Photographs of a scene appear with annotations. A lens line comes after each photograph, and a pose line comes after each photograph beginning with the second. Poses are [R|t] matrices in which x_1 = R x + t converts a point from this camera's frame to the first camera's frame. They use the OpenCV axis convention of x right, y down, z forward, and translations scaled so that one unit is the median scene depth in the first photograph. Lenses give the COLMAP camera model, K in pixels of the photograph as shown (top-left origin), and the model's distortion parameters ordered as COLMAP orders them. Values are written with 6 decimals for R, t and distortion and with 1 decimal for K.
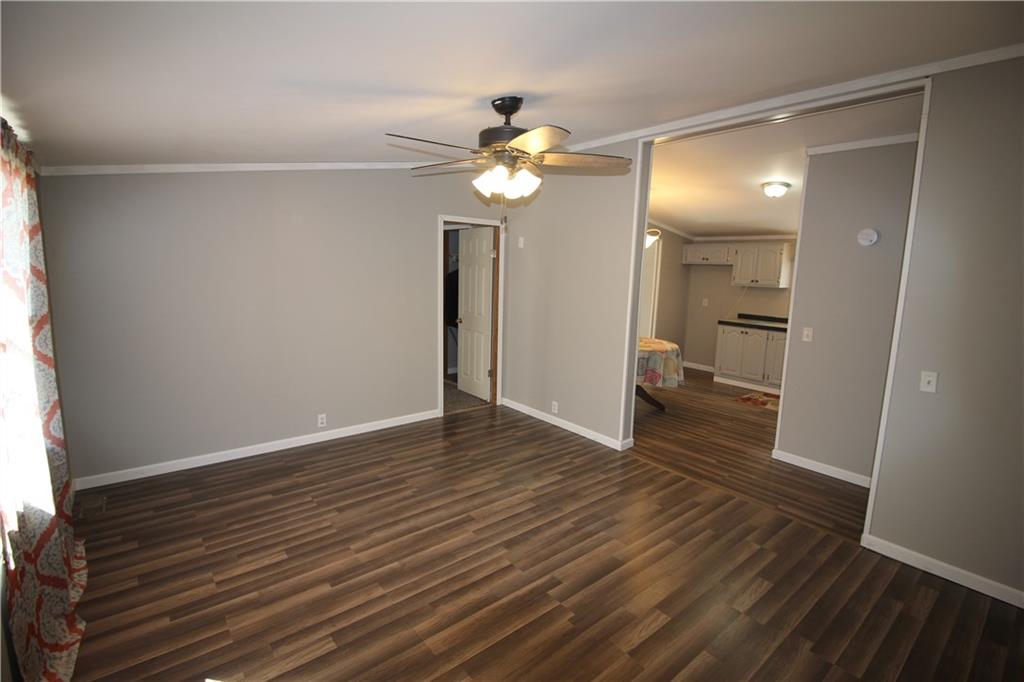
lens RADIAL K [[482.6, 0, 509.5], [0, 482.6, 326.6], [0, 0, 1]] dist [0.000422, -0.014418]
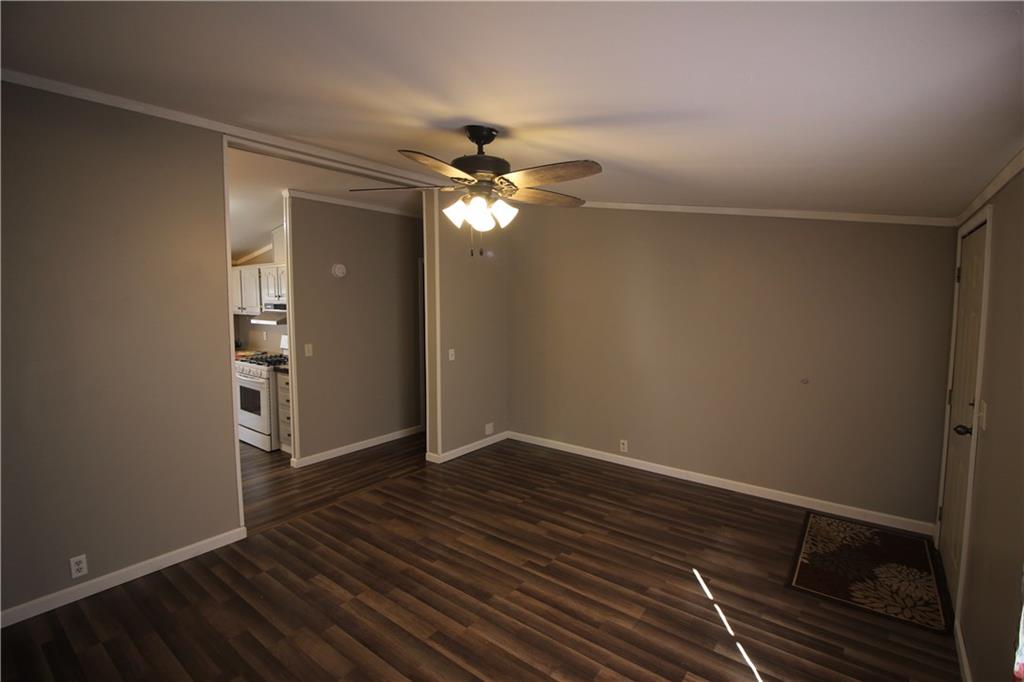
lens RADIAL K [[473.2, 0, 514.3], [0, 473.2, 329.4], [0, 0, 1]] dist [0.000645, -0.013269]
pose [[-0.234466, -0.099517, 0.967017, -0.858739], [0.122046, 0.983862, 0.130842, -0.174634], [-0.964433, 0.148699, -0.218537, 1.070493]]
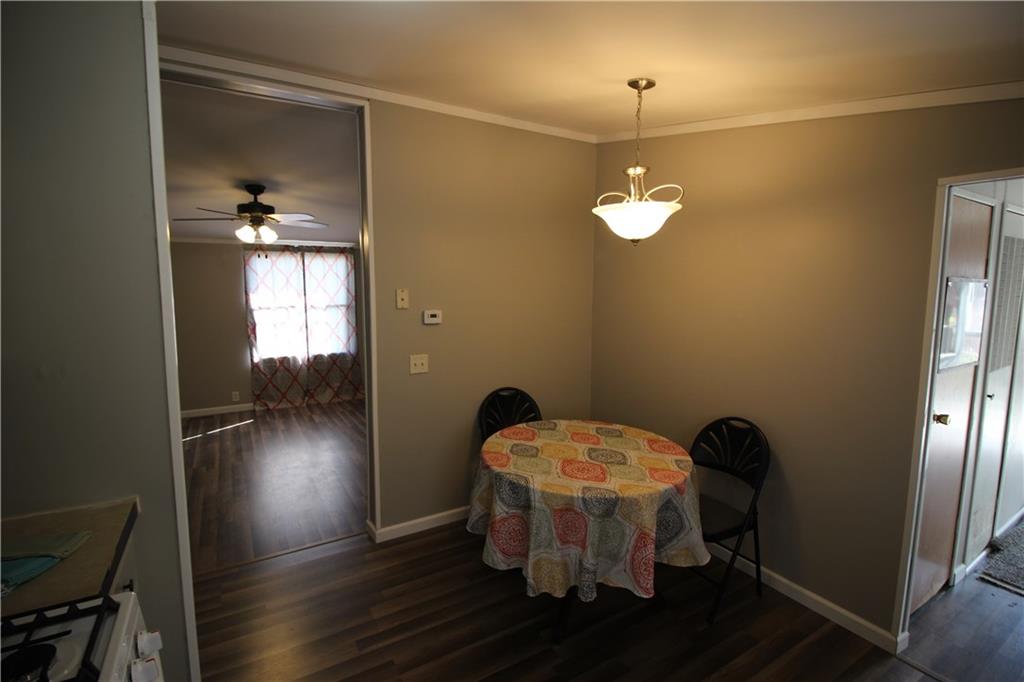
lens RADIAL K [[473.2, 0, 514.3], [0, 473.2, 329.4], [0, 0, 1]] dist [0.000645, -0.013269]
pose [[-0.129809, 0.067922, -0.989210, 1.388256], [-0.138857, 0.986575, 0.085962, -0.215353], [0.981768, 0.148517, -0.118634, 1.930152]]
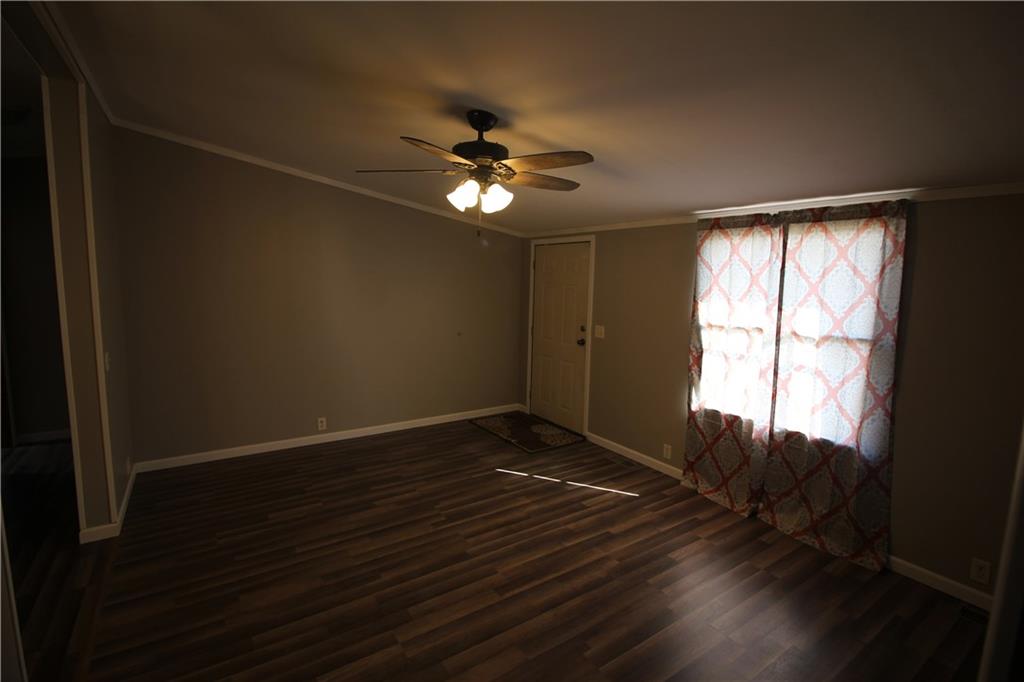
lens RADIAL K [[473.2, 0, 514.3], [0, 473.2, 329.4], [0, 0, 1]] dist [0.000645, -0.013269]
pose [[-0.995162, -0.063001, 0.075388, -0.152342], [-0.042894, 0.968948, 0.243517, -0.248234], [-0.088388, 0.239105, -0.966962, 1.831635]]
